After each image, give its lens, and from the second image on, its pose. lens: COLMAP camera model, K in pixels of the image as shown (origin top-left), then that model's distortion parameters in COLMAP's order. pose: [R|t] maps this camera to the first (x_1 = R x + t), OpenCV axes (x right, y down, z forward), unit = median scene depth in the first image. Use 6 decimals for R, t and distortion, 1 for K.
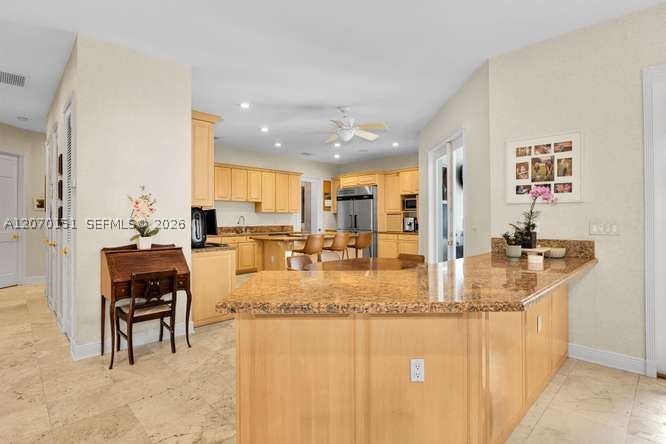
lens RADIAL K [[325.1, 0, 330.6], [0, 325.1, 217.7], [0, 0, 1]] dist [-0.010209, -0.000982]
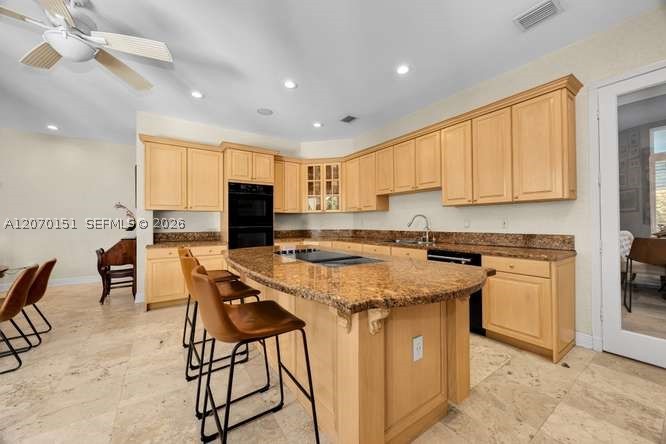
lens RADIAL K [[251.0, 0, 334.6], [0, 251.0, 221.5], [0, 0, 1]] dist [-0.005381, 0.001087]
pose [[-0.160092, -0.002160, -0.987100, 0.213046], [0.008401, 0.999958, -0.003551, 0.007842], [0.987066, -0.008862, -0.160067, 0.866827]]
